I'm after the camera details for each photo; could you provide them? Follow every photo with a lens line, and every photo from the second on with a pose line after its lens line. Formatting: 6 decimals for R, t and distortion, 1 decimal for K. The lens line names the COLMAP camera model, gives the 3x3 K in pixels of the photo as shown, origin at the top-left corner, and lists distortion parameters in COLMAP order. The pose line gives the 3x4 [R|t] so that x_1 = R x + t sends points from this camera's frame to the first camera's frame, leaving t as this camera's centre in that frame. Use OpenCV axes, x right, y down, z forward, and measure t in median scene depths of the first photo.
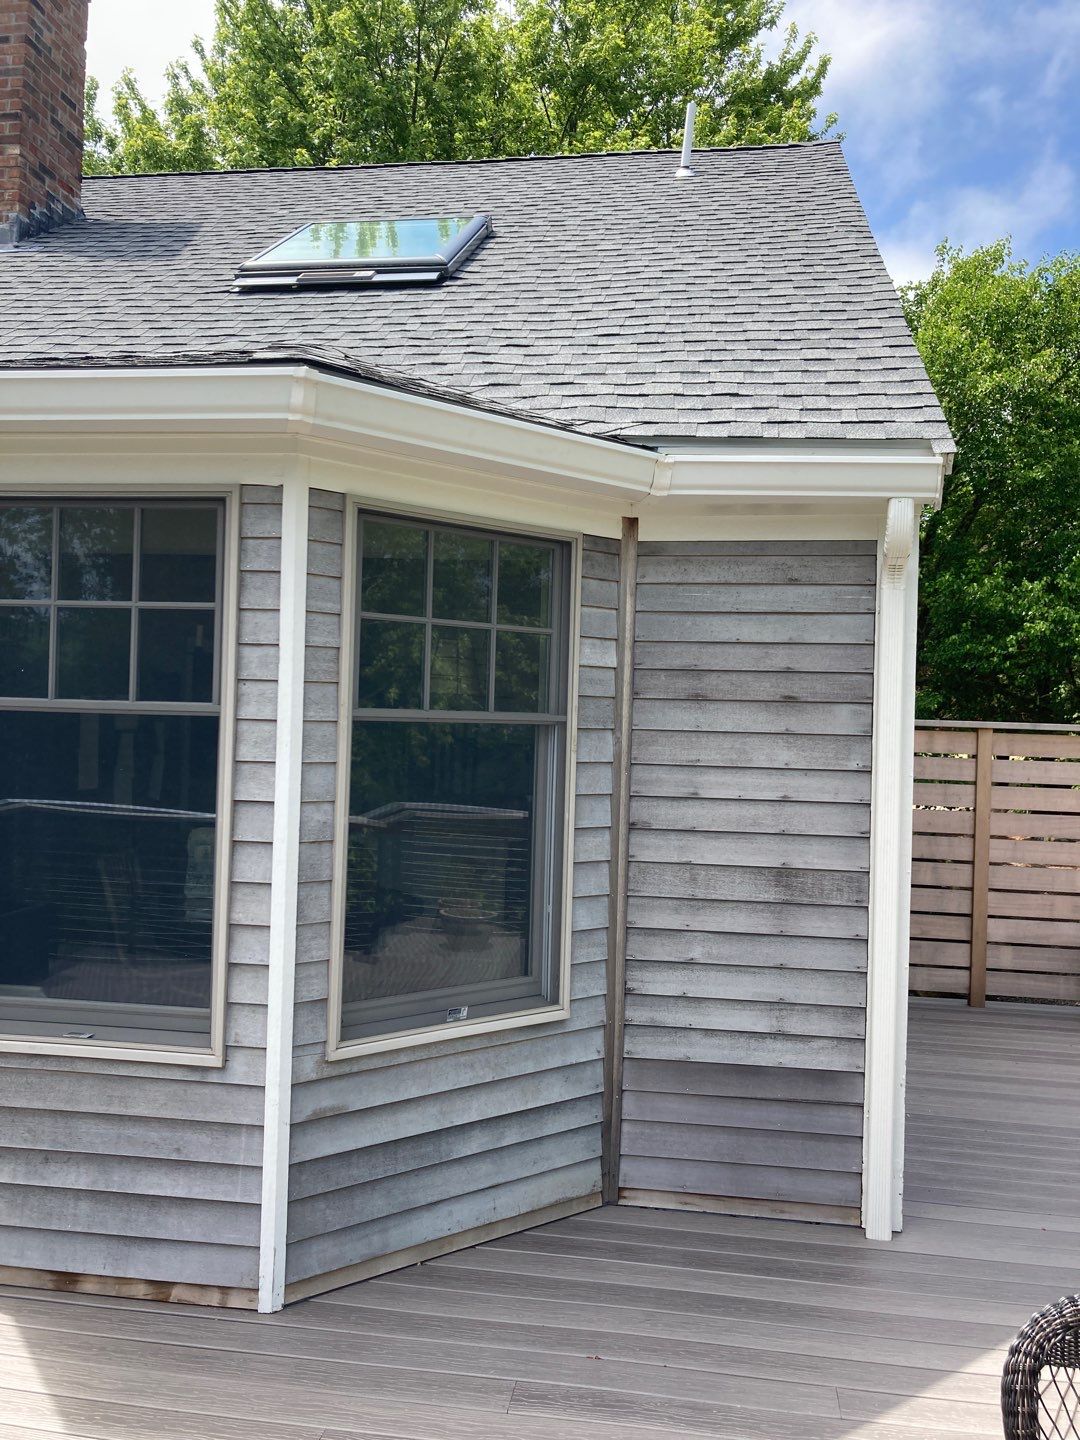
lens RADIAL K [[1170.0, 0, 555.4], [0, 1170.0, 685.0], [0, 0, 1]] dist [0.015841, -0.006472]
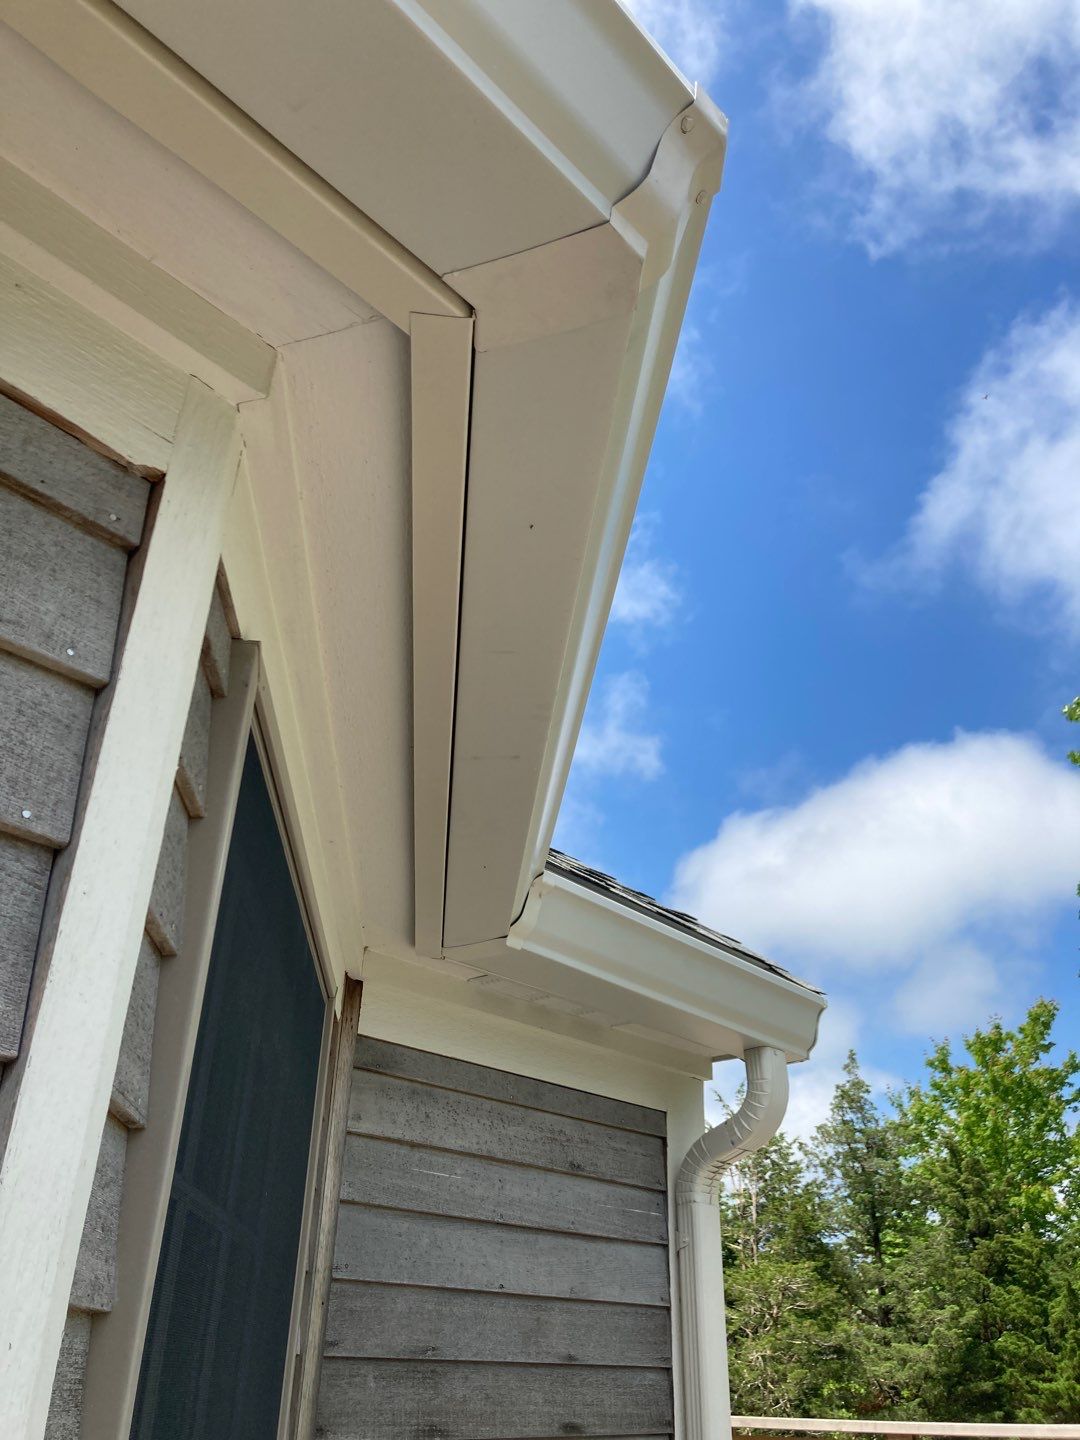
lens RADIAL K [[1170.0, 0, 540.1], [0, 1170.0, 711.6], [0, 0, 1]] dist [0.015841, -0.006472]
pose [[0.548125, 0.398725, 0.735240, -0.276432], [-0.022145, 0.885666, -0.463794, -0.024950], [-0.836103, 0.237935, 0.494285, 0.695386]]
